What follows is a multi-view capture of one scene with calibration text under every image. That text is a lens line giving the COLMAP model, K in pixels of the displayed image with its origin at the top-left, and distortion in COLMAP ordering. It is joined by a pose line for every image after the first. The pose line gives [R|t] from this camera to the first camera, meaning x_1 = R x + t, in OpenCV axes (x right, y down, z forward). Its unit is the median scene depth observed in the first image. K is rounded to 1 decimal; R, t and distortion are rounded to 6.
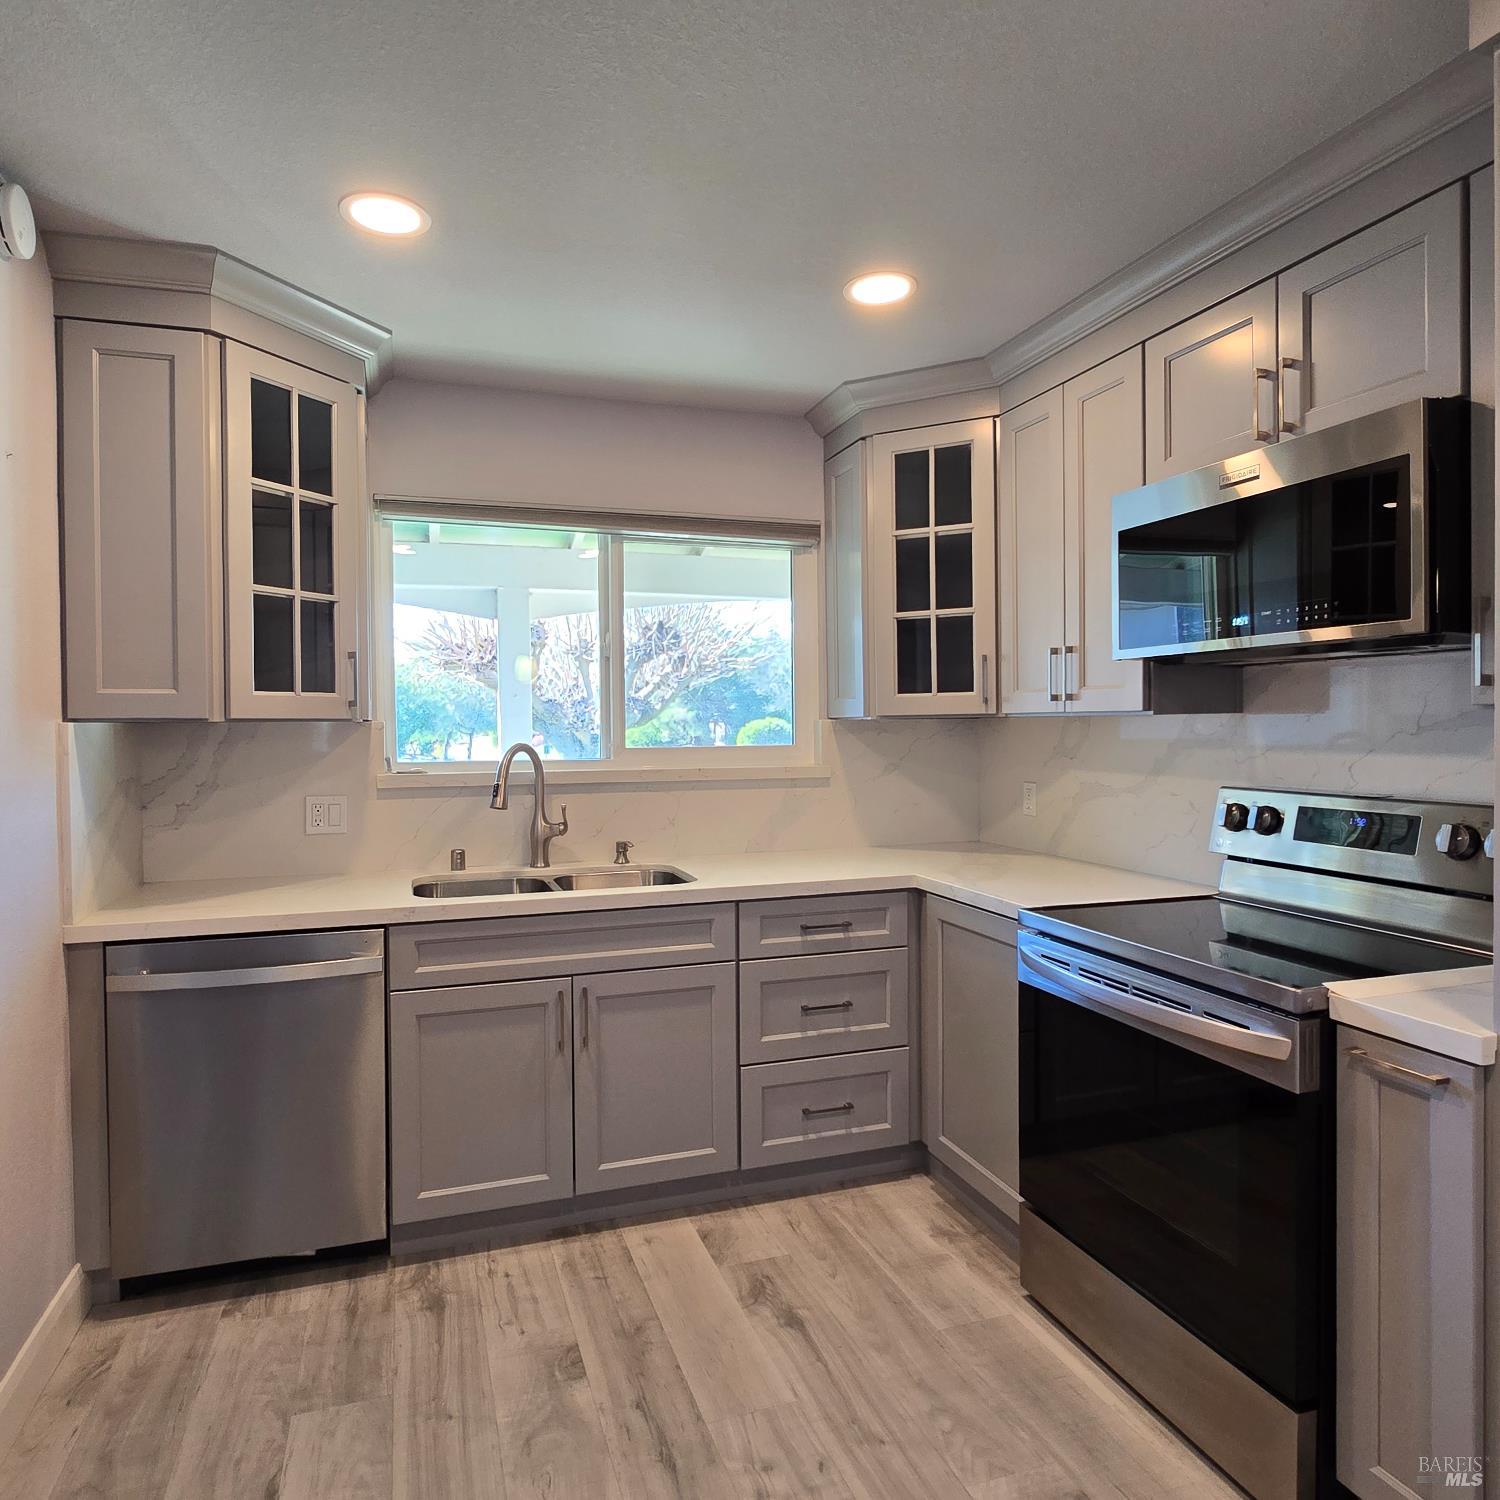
lens RADIAL K [[997.3, 0, 718.8], [0, 997.3, 746.9], [0, 0, 1]] dist [0.003185, -0.010564]
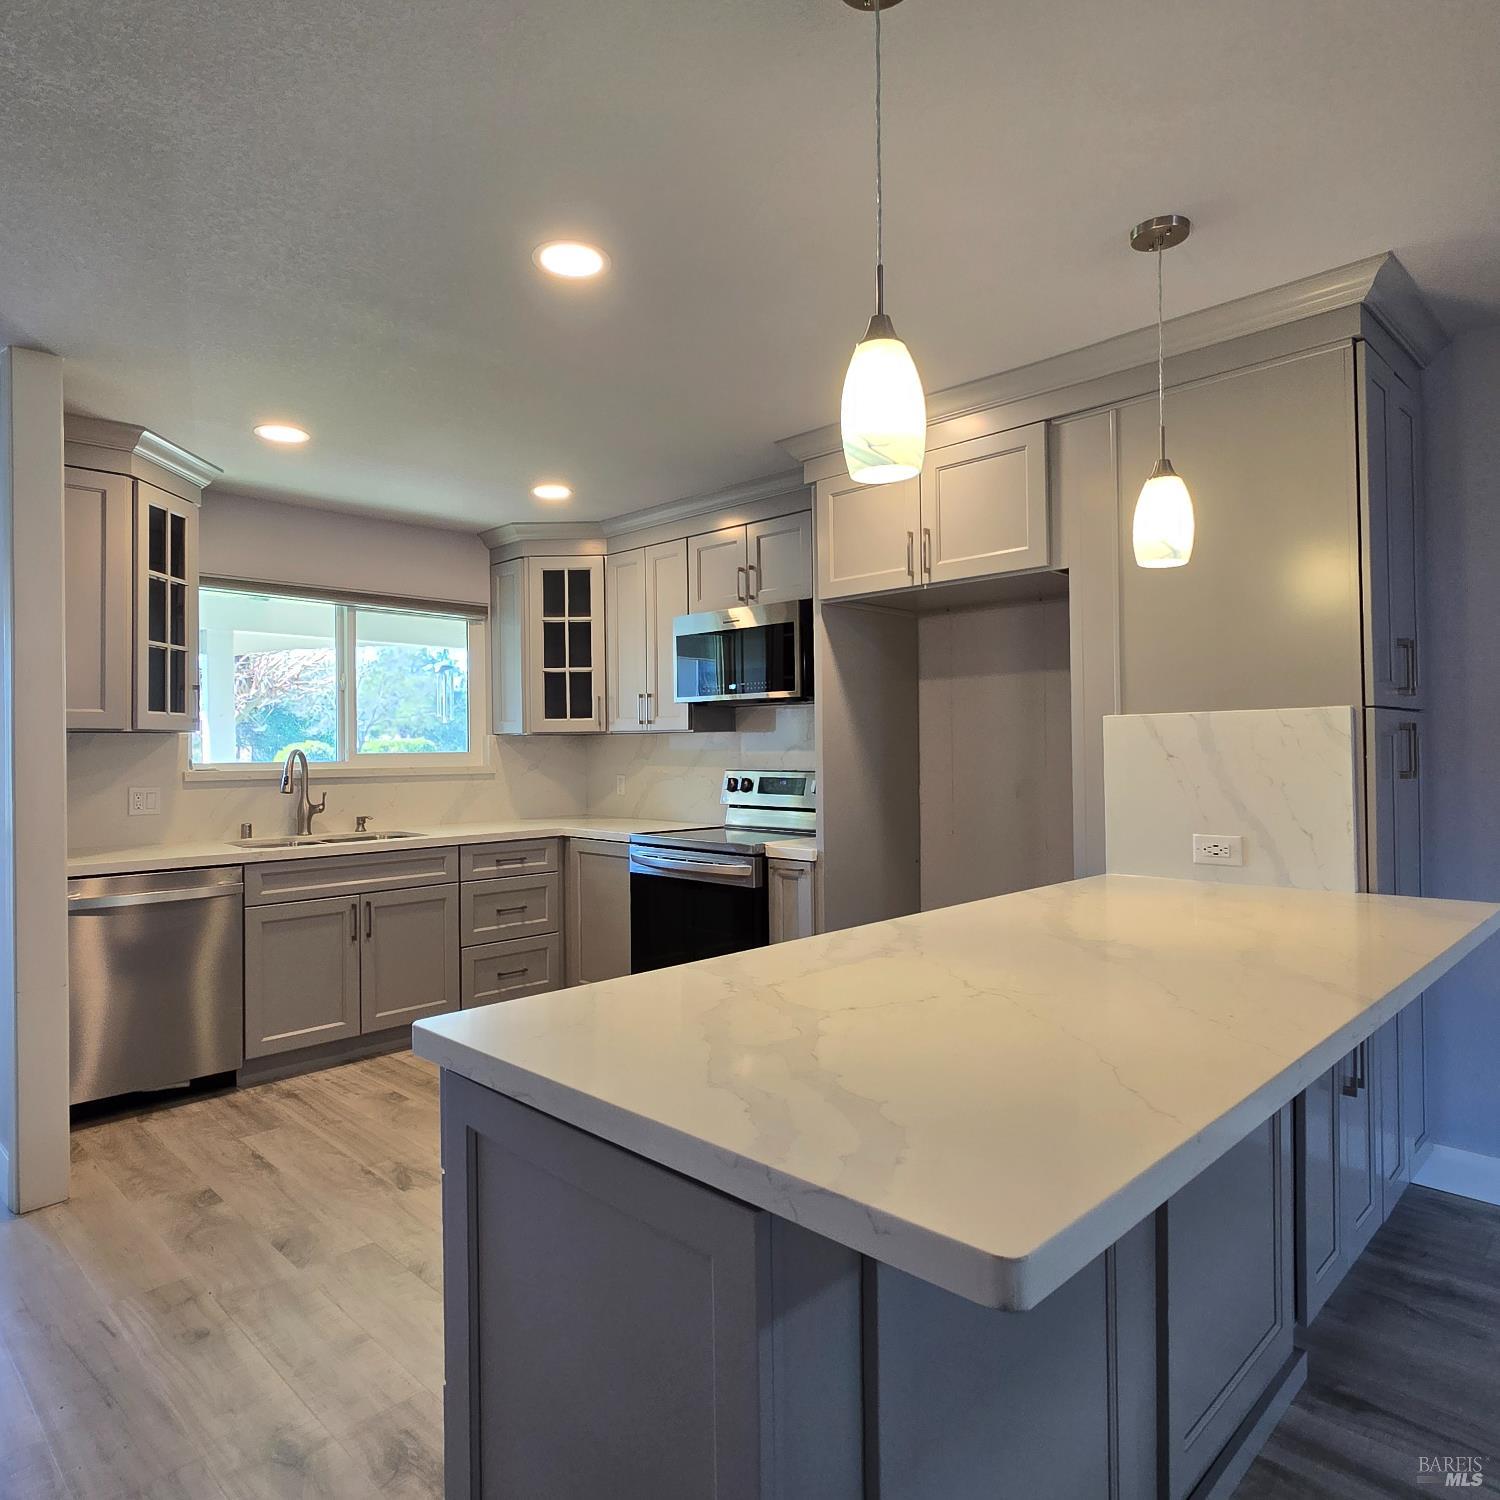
lens RADIAL K [[997.3, 0, 749.9], [0, 997.3, 749.2], [0, 0, 1]] dist [0.003185, -0.010564]
pose [[0.884483, -0.000119, 0.466572, -0.335573], [0.010651, 0.999745, -0.019935, 0.037877], [-0.466451, 0.022602, 0.884258, -0.688730]]
